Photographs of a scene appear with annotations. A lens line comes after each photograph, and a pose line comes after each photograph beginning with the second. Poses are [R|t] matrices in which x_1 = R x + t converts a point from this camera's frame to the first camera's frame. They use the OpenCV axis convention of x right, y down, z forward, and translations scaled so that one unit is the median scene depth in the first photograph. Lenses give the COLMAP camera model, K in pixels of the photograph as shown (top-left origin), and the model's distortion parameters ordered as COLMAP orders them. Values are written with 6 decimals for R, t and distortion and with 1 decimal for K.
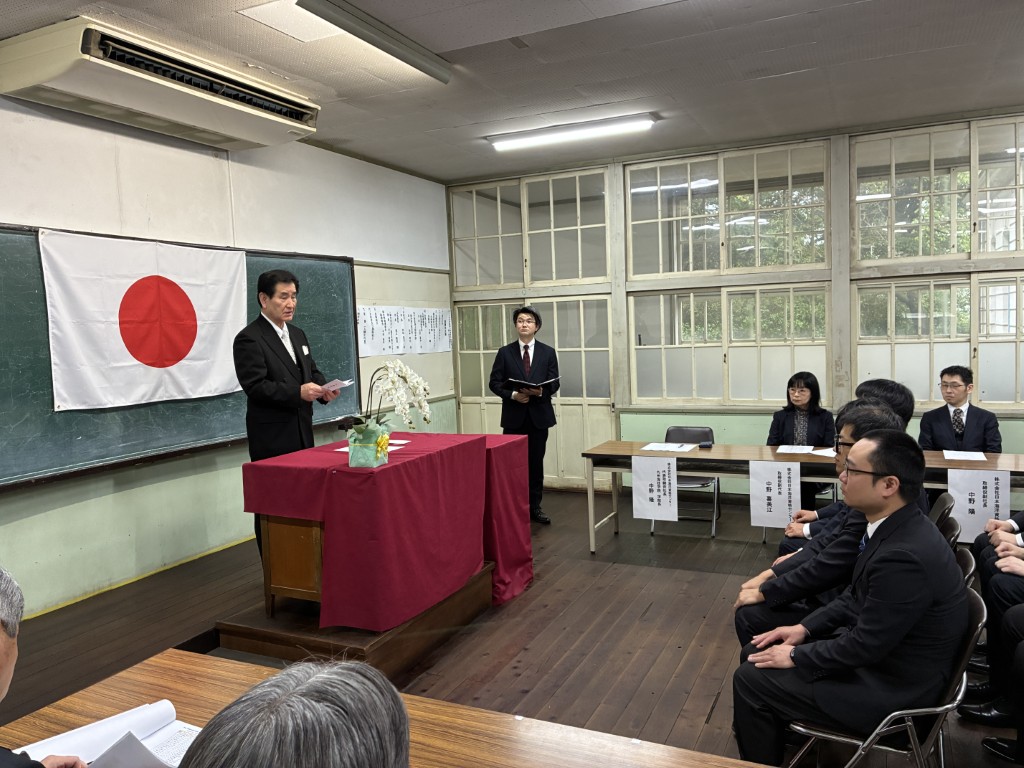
lens RADIAL K [[777.3, 0, 512.0], [0, 777.3, 384.0], [0, 0, 1]] dist [0.027743, -0.008297]
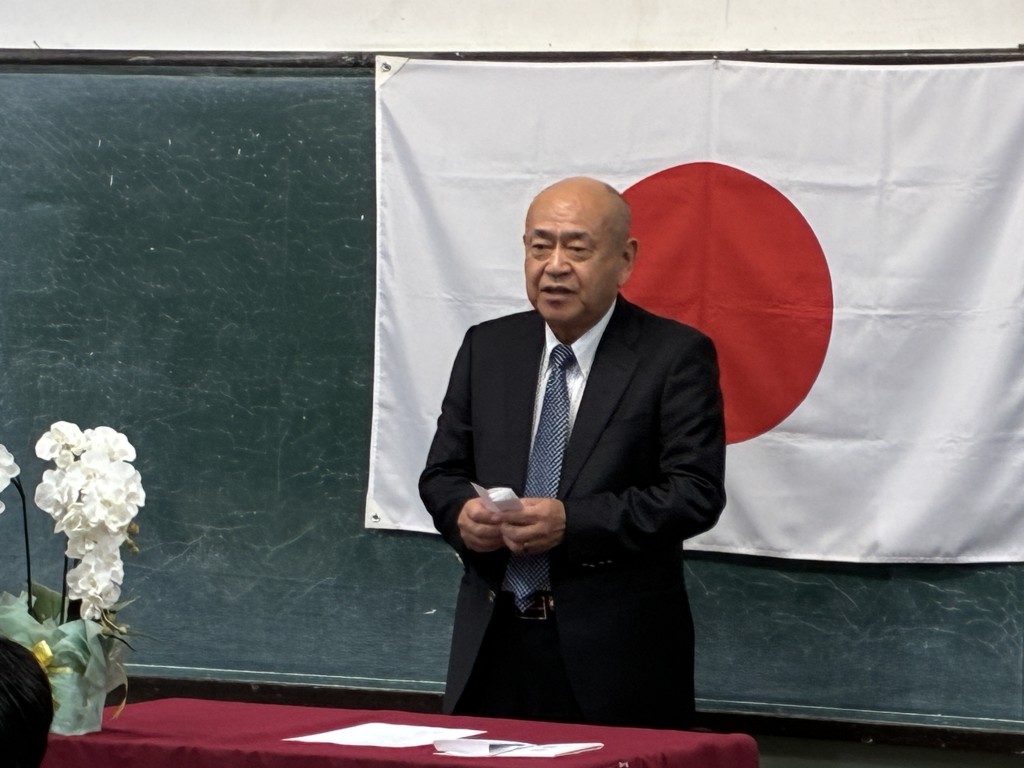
lens RADIAL K [[4398.2, 0, 538.1], [0, 4398.2, 383.9], [0, 0, 1]] dist [0.262820, 0.433193]
pose [[0.005166, 0.044443, -0.998999, 1.357459], [-0.100945, 0.993932, 0.043696, -0.119573], [0.994879, 0.100618, 0.009621, 0.916267]]
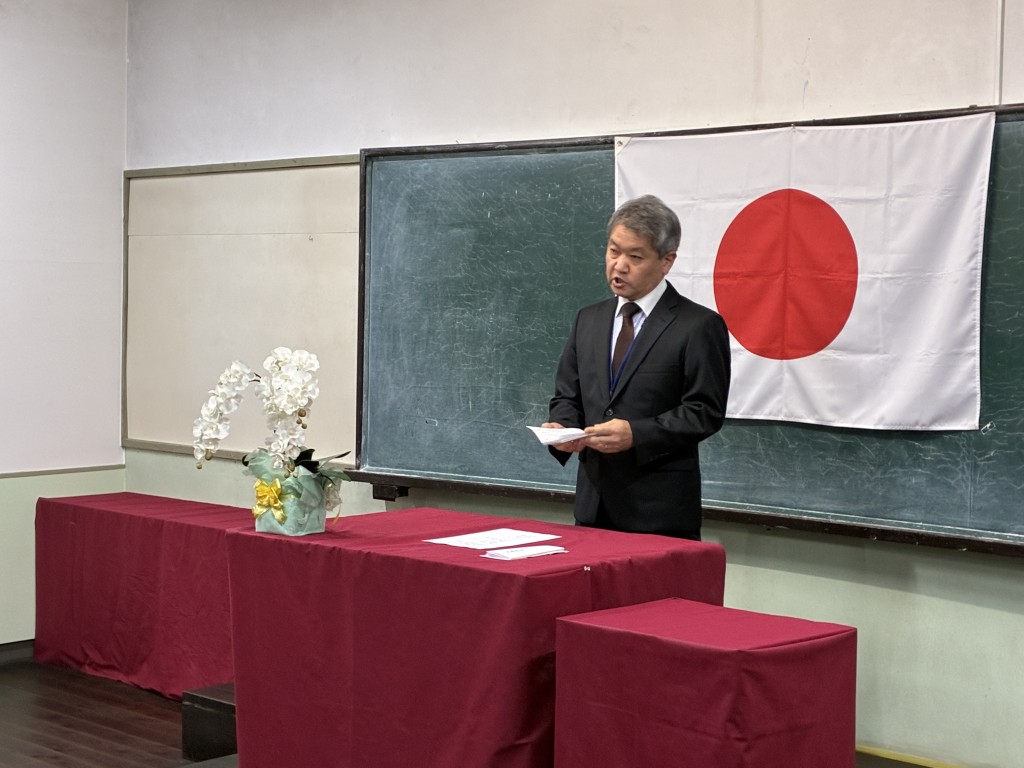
lens RADIAL K [[1742.4, 0, 512.0], [0, 1742.4, 384.0], [0, 0, 1]] dist [0.272493, -1.295001]
pose [[-0.304648, 0.074143, -0.949575, 0.760537], [-0.072911, 0.992225, 0.100864, -0.112756], [0.949670, 0.099962, -0.296873, 1.184452]]
